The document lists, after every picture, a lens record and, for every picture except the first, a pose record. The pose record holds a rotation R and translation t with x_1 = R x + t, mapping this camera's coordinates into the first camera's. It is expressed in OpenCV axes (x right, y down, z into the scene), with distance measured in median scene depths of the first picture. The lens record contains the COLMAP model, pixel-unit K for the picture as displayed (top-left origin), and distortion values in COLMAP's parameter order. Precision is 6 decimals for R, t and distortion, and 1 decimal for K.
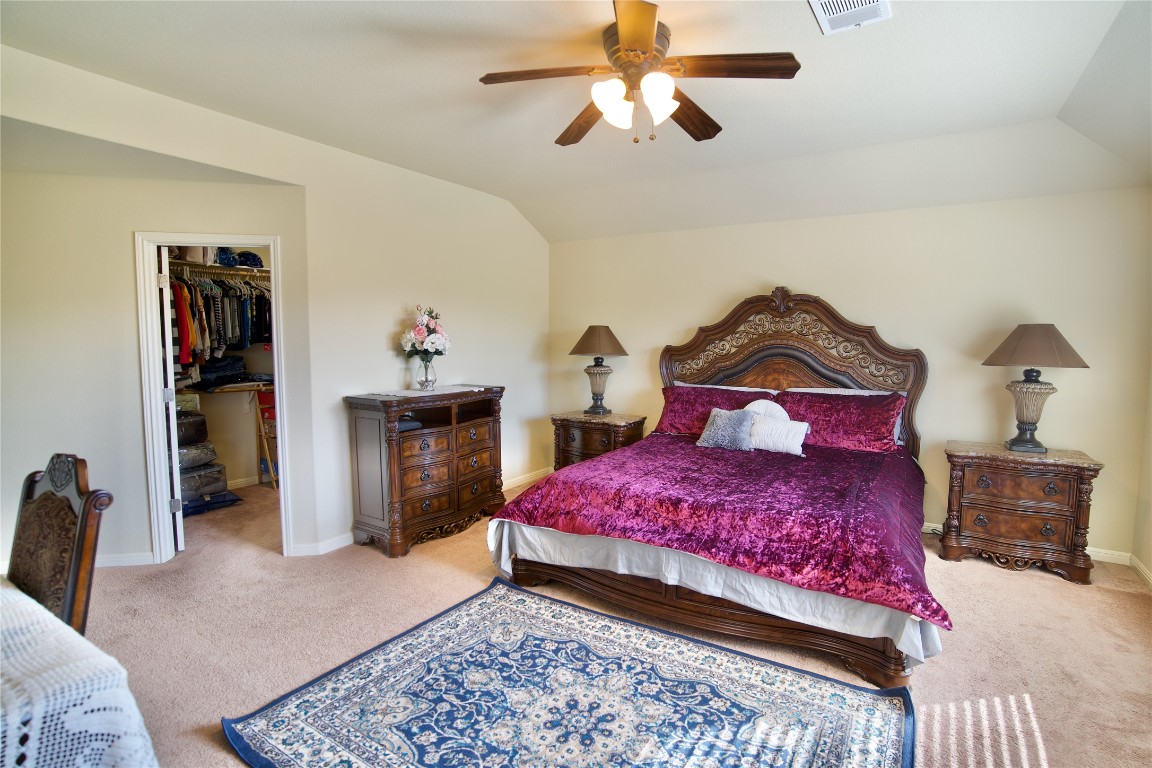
lens RADIAL K [[567.9, 0, 587.8], [0, 567.9, 387.3], [0, 0, 1]] dist [-0.064223, 0.021837]
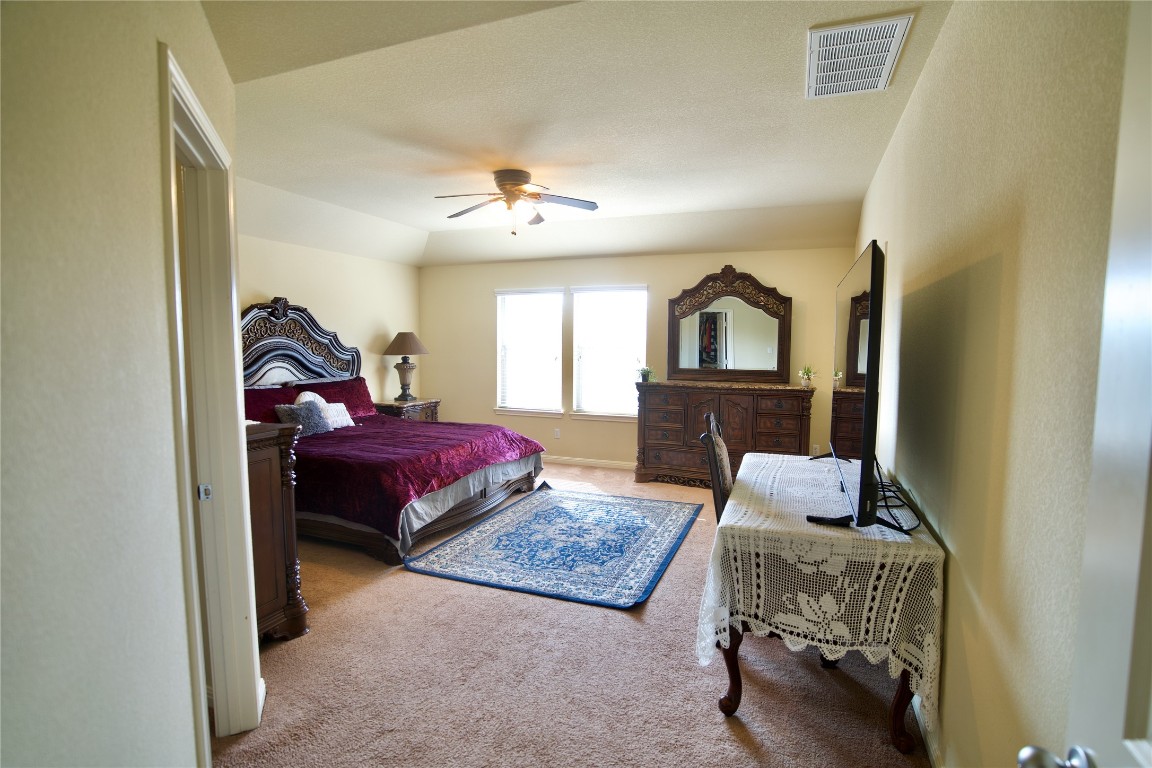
lens RADIAL K [[567.9, 0, 583.3], [0, 567.9, 382.4], [0, 0, 1]] dist [-0.064223, 0.021837]
pose [[-0.196511, -0.072656, 0.977806, -1.396265], [0.077842, 0.992947, 0.089425, -0.083161], [-0.977407, 0.093687, -0.189469, 0.919527]]
